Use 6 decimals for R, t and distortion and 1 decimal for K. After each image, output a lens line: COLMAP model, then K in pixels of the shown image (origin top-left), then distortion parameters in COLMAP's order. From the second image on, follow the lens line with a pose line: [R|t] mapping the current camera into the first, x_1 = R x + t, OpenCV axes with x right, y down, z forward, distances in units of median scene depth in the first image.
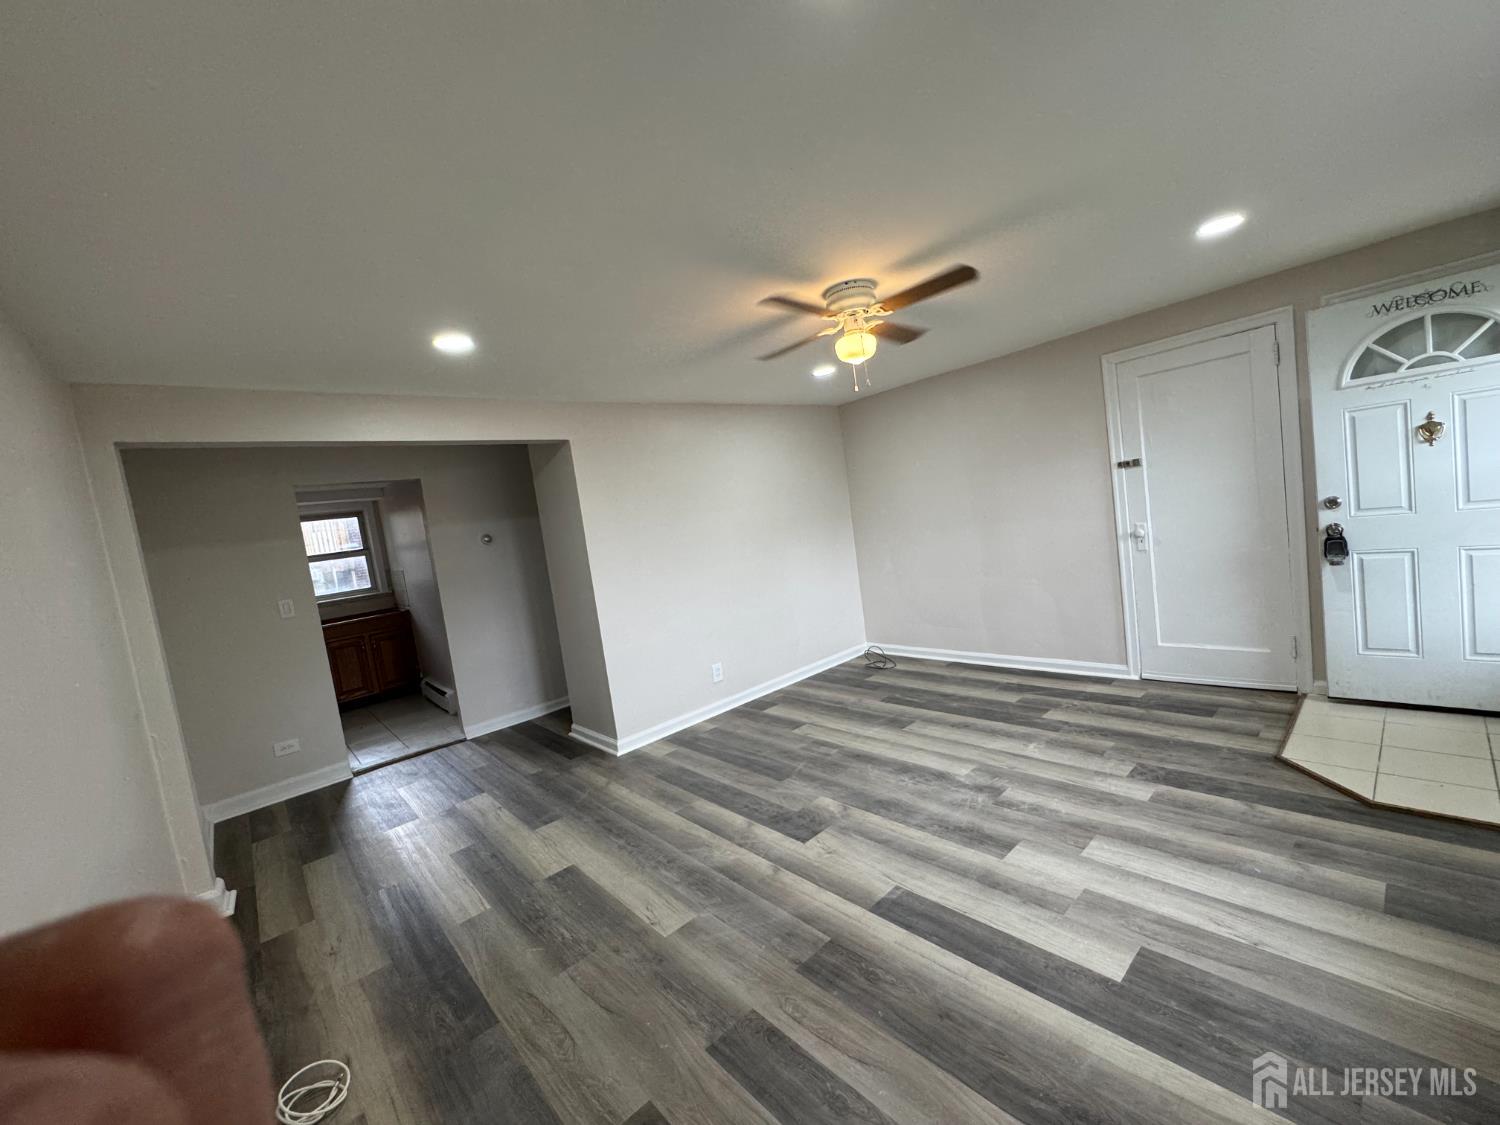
lens RADIAL K [[602.6, 0, 748.1], [0, 602.6, 564.3], [0, 0, 1]] dist [-0.009987, 0.000132]
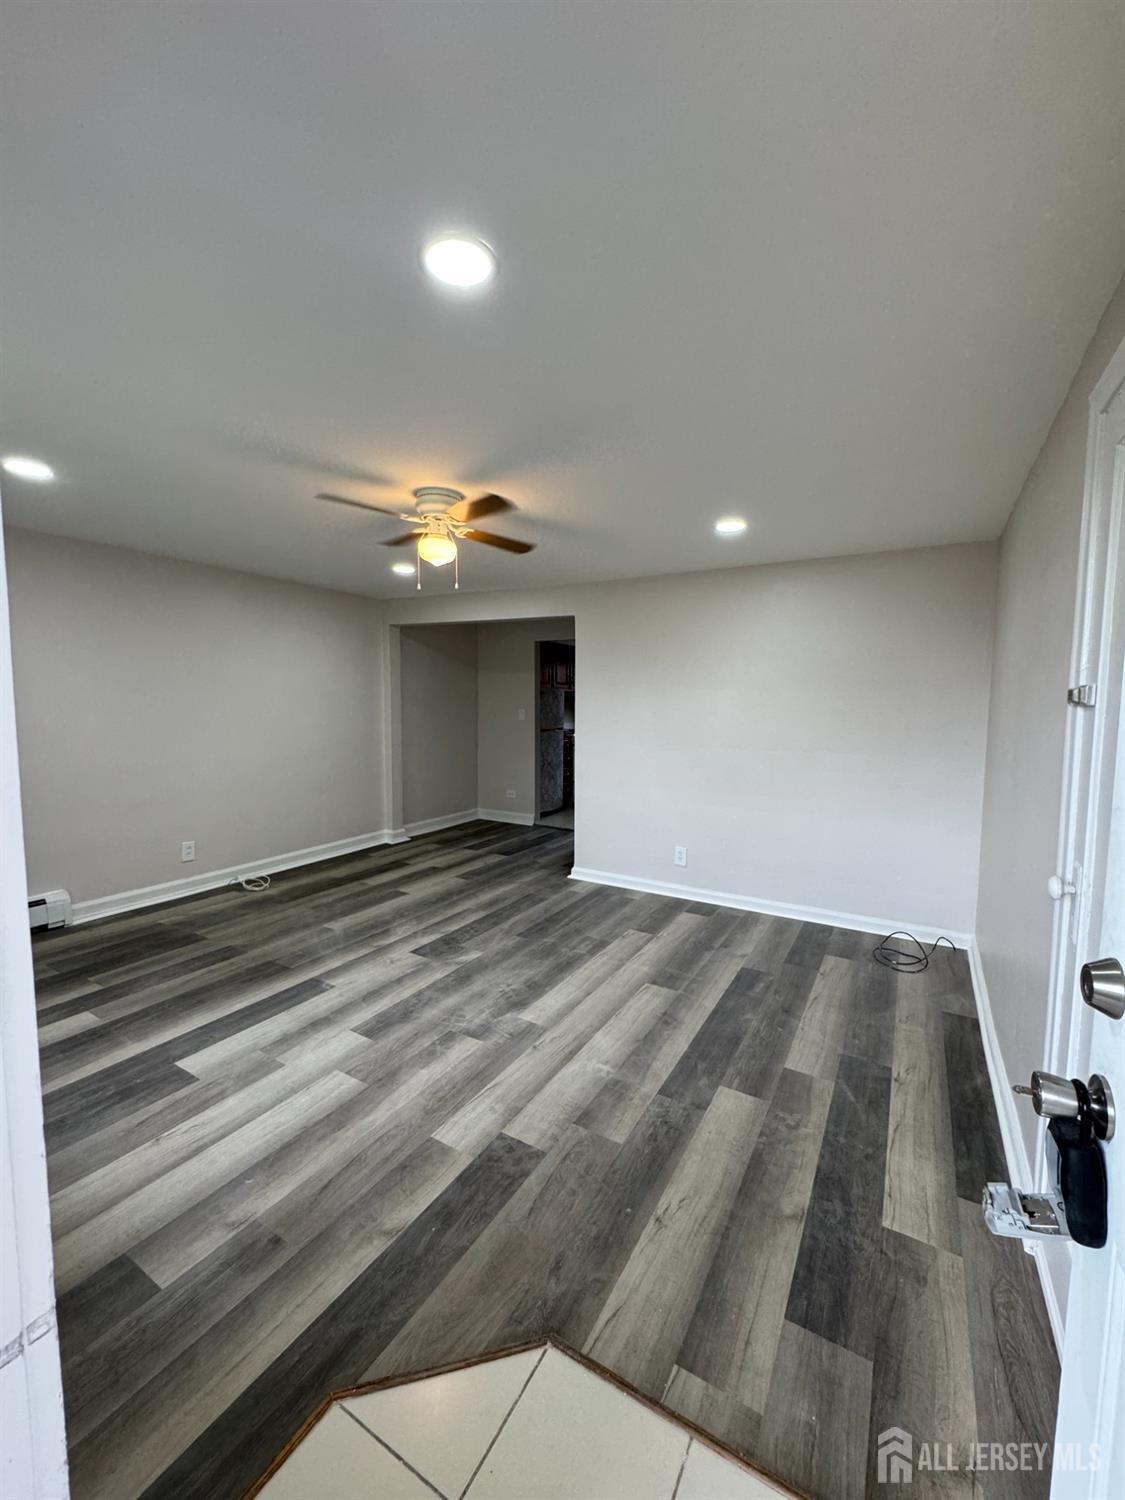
lens RADIAL K [[602.6, 0, 559.6], [0, 602.6, 745.3], [0, 0, 1]] dist [-0.009987, 0.000132]
pose [[0.307738, 0.214878, -0.926890, 1.128878], [-0.139449, 0.973831, 0.179461, -0.209259], [0.941197, 0.074027, 0.329650, 0.747021]]
